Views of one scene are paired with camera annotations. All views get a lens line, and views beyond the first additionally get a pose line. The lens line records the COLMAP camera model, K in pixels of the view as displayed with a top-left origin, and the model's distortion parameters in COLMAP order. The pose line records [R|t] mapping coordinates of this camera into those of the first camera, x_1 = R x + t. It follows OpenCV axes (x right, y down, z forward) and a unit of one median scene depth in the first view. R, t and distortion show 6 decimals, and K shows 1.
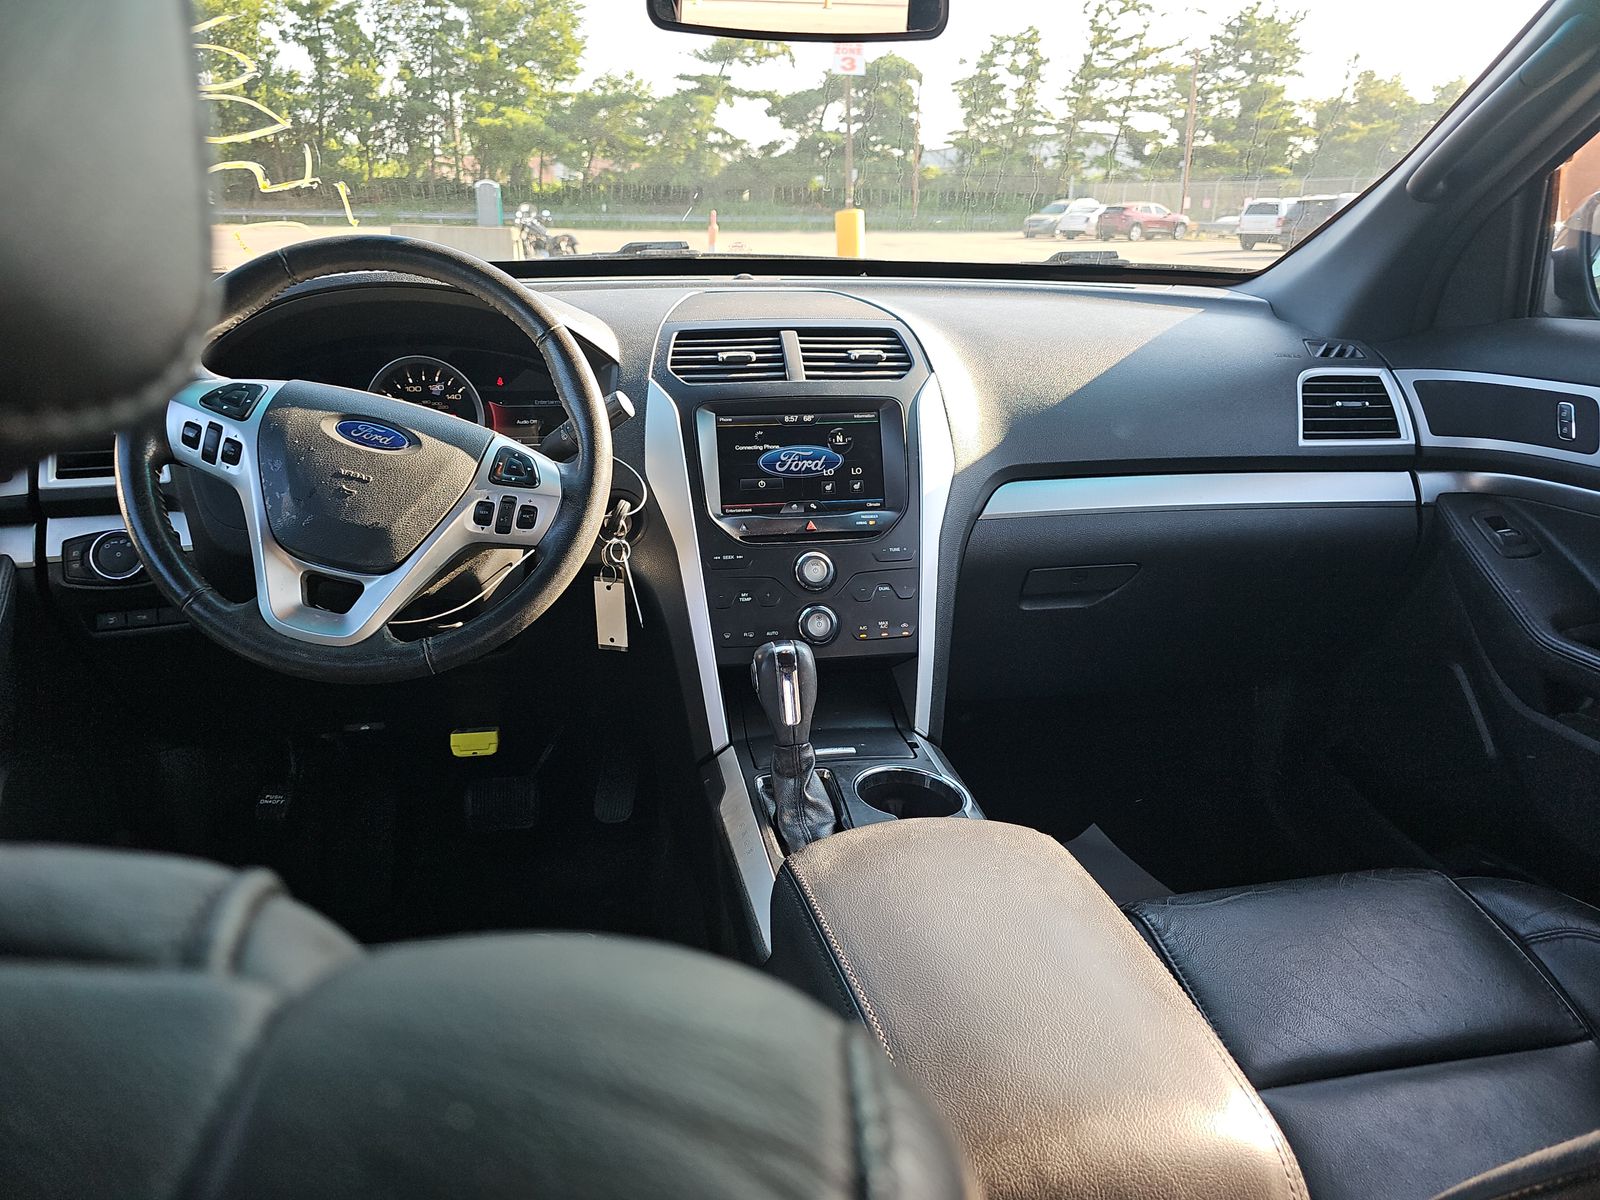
lens RADIAL K [[1087.2, 0, 801.5], [0, 1087.2, 609.2], [0, 0, 1]] dist [0.029665, -0.028682]
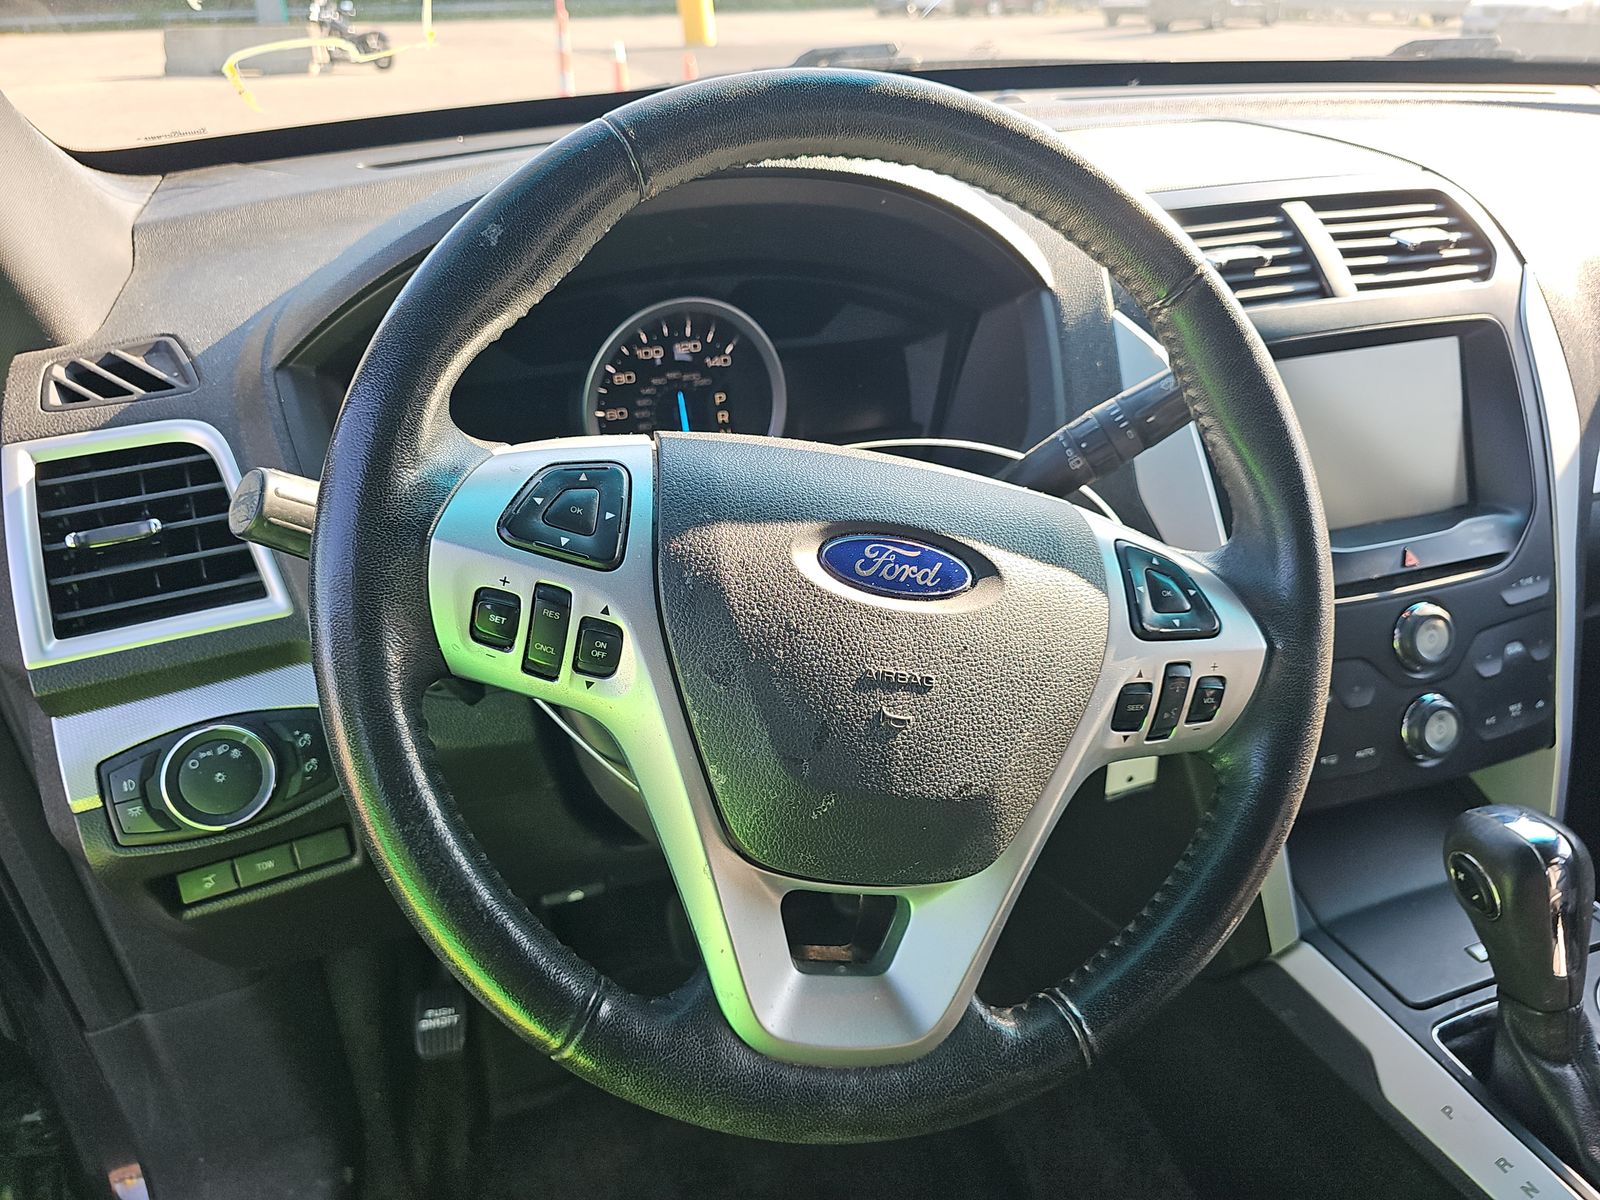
lens RADIAL K [[1087.2, 0, 790.9], [0, 1087.2, 598.0], [0, 0, 1]] dist [0.029665, -0.028682]
pose [[0.990123, -0.093687, 0.104302, -0.481390], [0.076576, 0.984555, 0.157438, -0.218393], [-0.117441, -0.147896, 0.982005, 0.580943]]
